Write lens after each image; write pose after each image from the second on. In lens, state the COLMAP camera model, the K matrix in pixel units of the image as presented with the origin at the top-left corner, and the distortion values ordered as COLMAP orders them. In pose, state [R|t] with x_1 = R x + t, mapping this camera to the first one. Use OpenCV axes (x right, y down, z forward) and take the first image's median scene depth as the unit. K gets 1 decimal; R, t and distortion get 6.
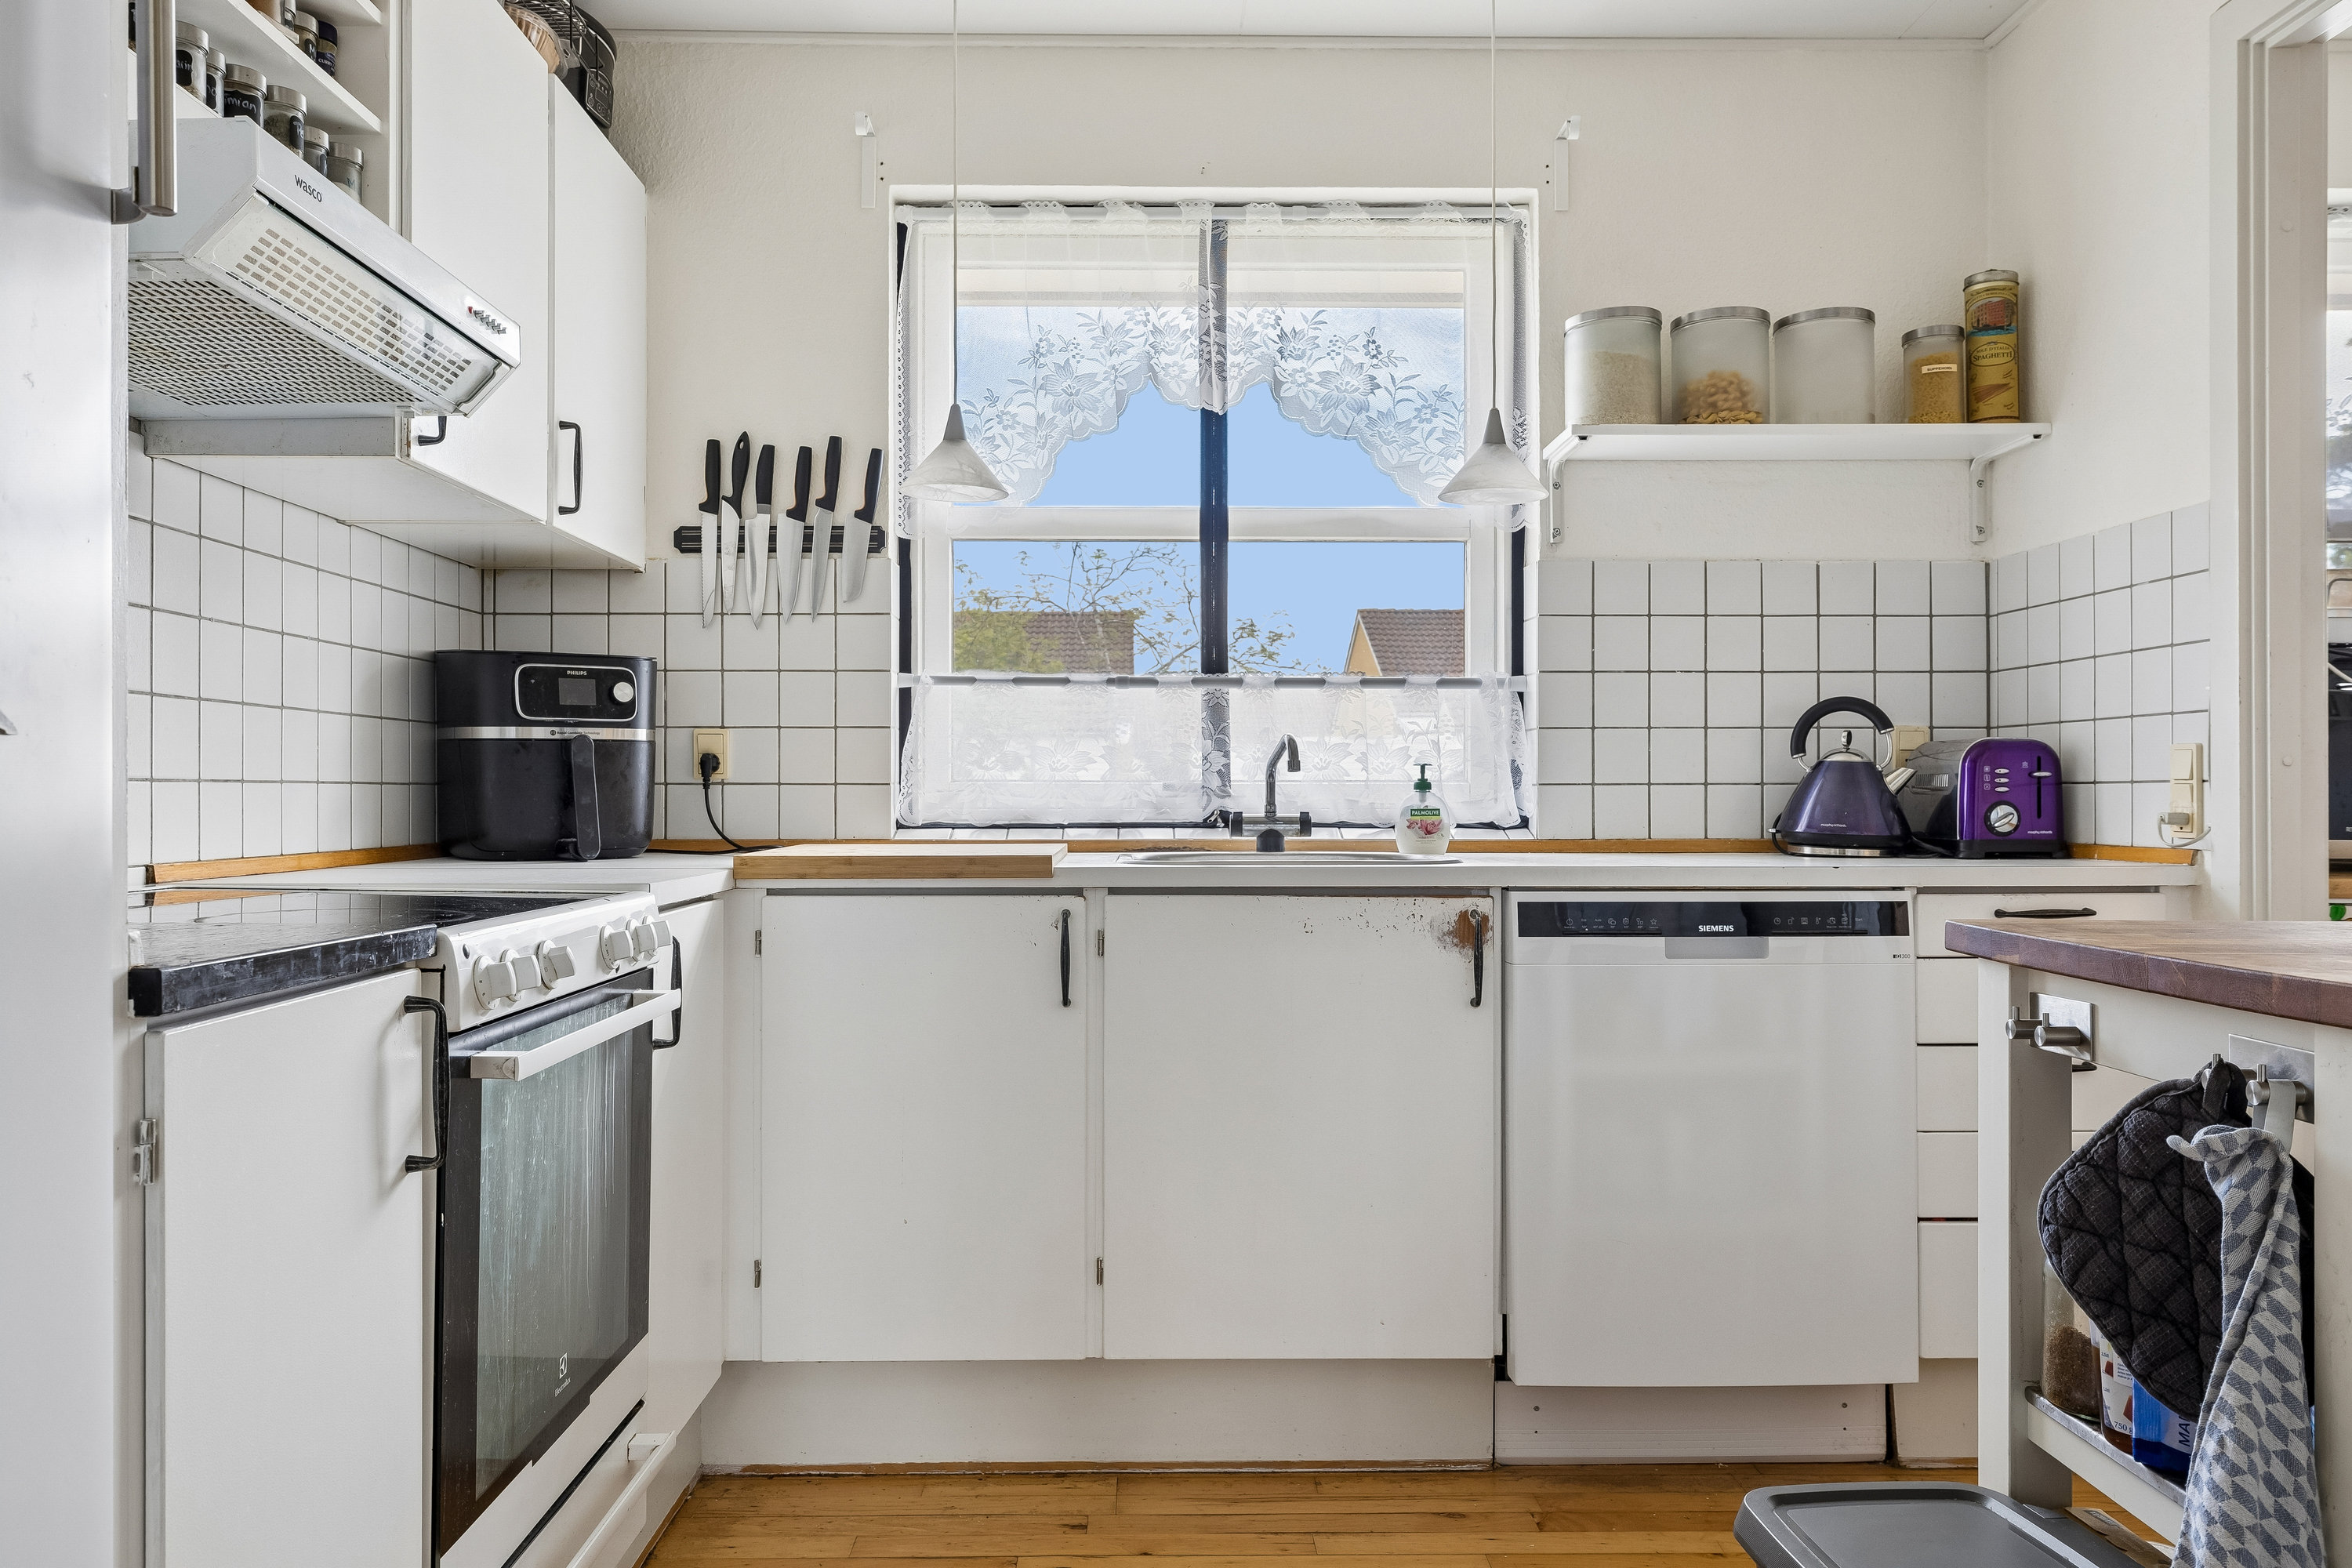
lens RADIAL K [[1705.0, 0, 1176.0], [0, 1705.0, 784.0], [0, 0, 1]] dist [-0.003704, -0.001112]
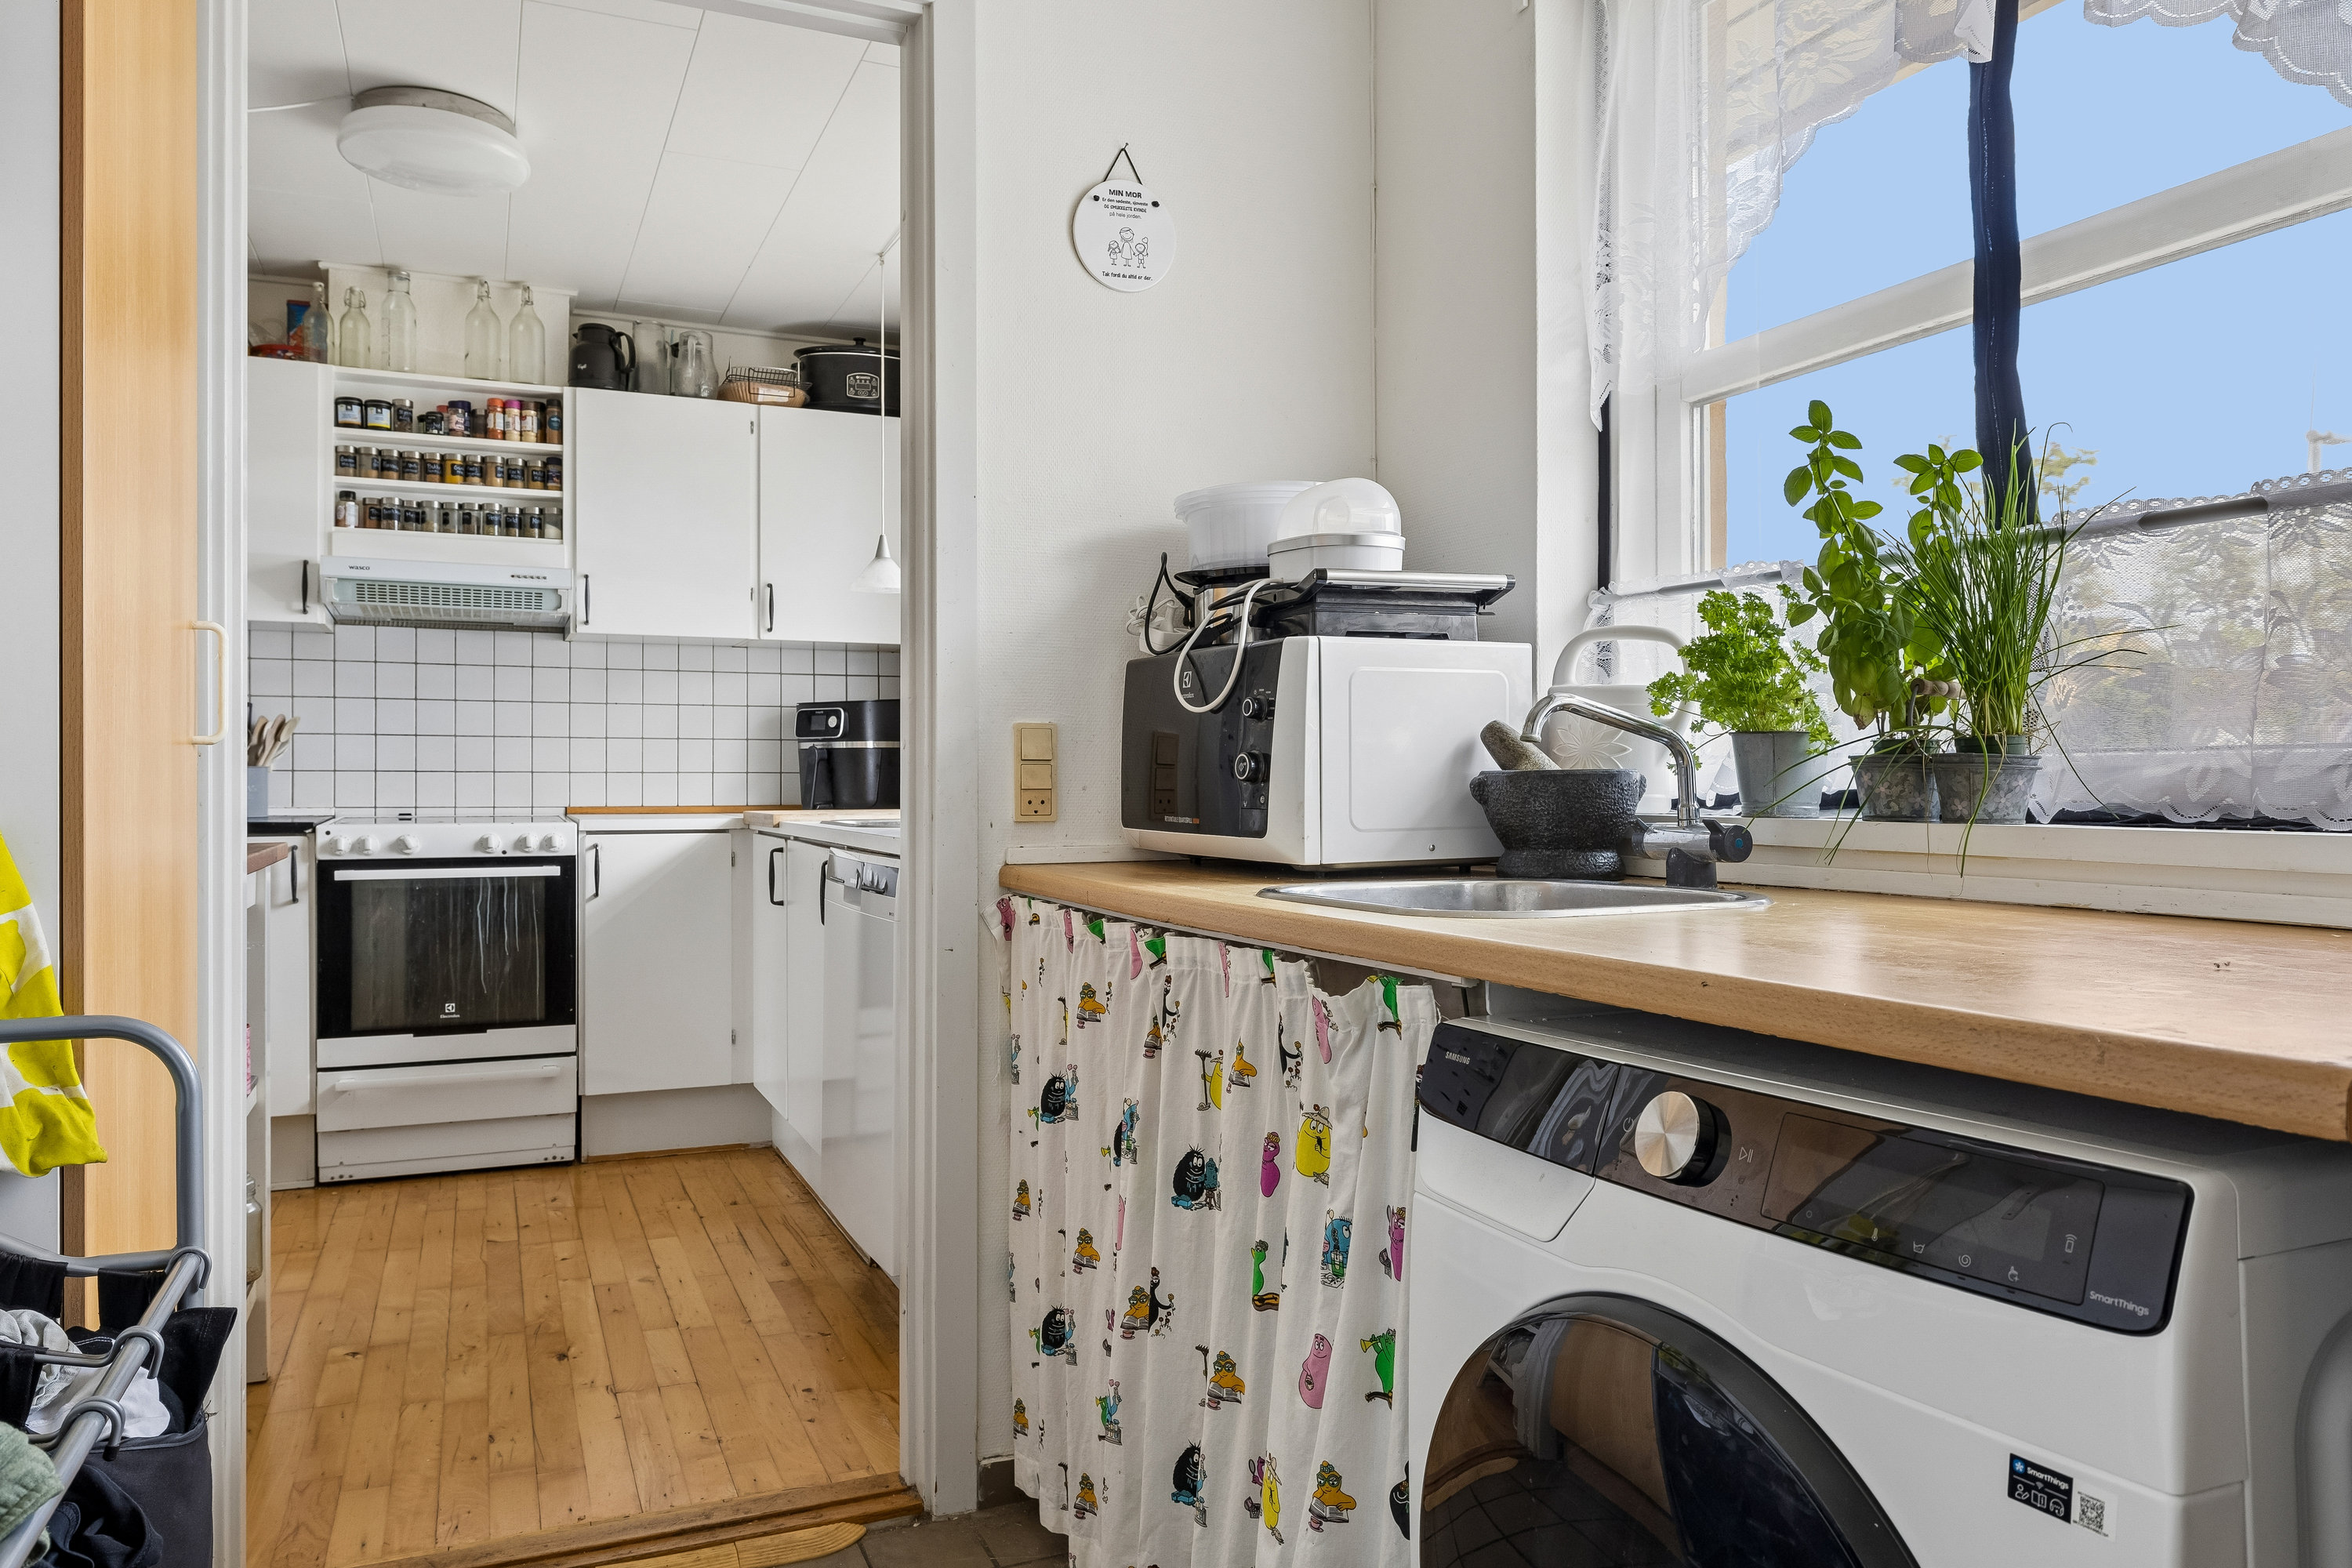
lens RADIAL K [[1591.0, 0, 1176.0], [0, 1591.0, 784.0], [0, 0, 1]] dist [-0.000459, -0.000070]
pose [[0.386382, 0.008506, -0.922300, 1.515252], [0.004324, 0.999930, 0.011034, -0.005444], [0.922329, -0.008251, 0.386318, 0.749367]]
